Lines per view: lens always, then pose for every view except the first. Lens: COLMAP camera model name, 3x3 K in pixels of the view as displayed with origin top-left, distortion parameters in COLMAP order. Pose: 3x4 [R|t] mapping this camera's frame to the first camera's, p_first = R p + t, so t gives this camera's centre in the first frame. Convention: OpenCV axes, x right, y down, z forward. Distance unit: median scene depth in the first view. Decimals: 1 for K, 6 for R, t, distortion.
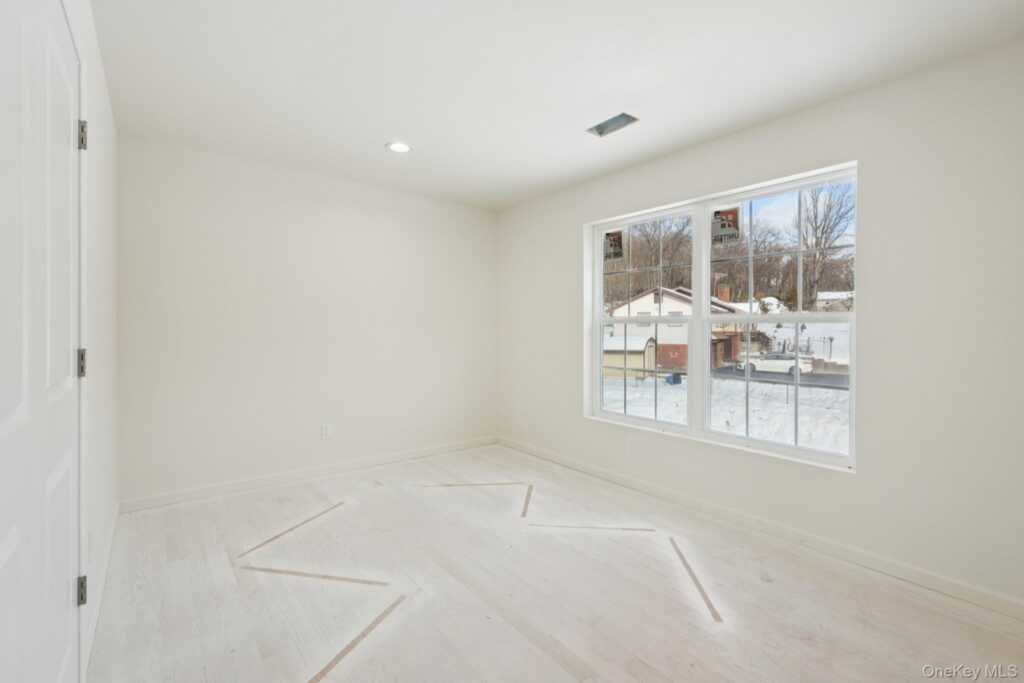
lens RADIAL K [[453.3, 0, 512.7], [0, 453.3, 324.0], [0, 0, 1]] dist [-0.055728, -0.000015]
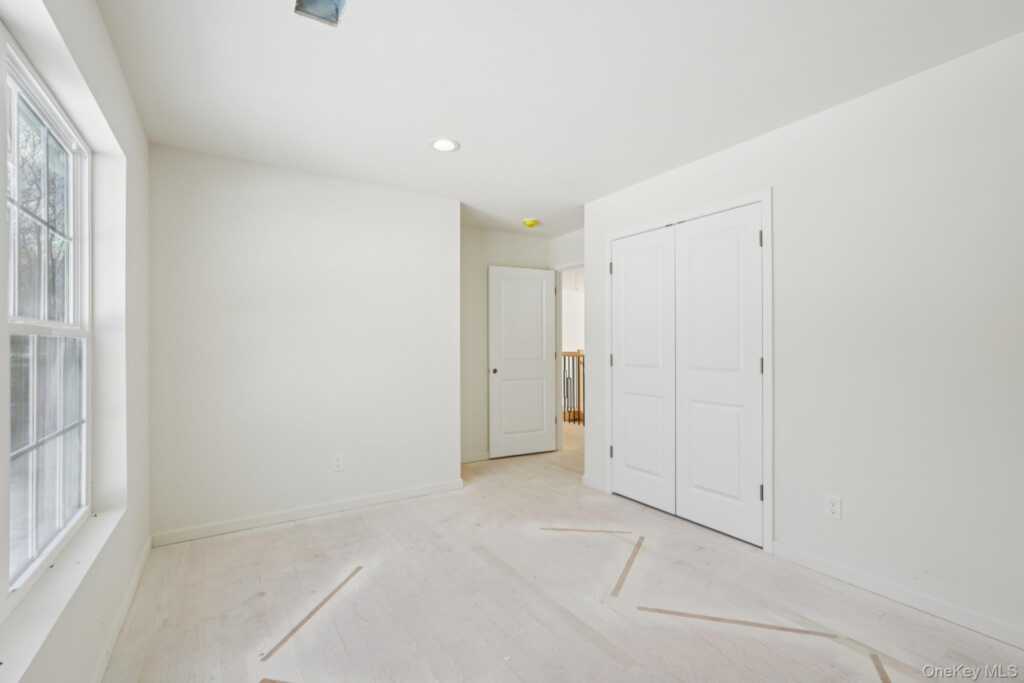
lens RADIAL K [[448.3, 0, 535.9], [0, 448.3, 343.3], [0, 0, 1]] dist [-0.001445, -0.000060]
pose [[-0.998572, -0.001055, 0.053421, -0.076054], [-0.001916, 0.999869, -0.016079, 0.012163], [-0.053397, -0.016158, -0.998443, 1.395581]]
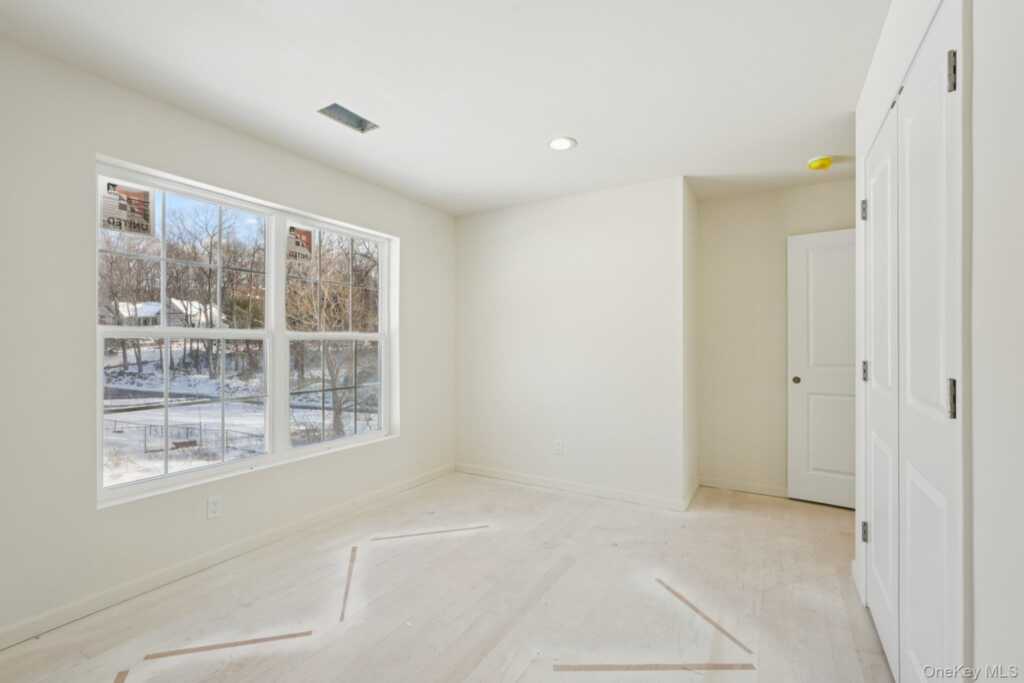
lens RADIAL K [[461.8, 0, 513.1], [0, 461.8, 338.3], [0, 0, 1]] dist [-0.007942, -0.000151]
pose [[-0.388483, 0.001538, 0.921455, -0.677428], [-0.013911, 0.999875, -0.007534, -0.003498], [-0.921351, -0.015745, -0.388413, 0.942581]]
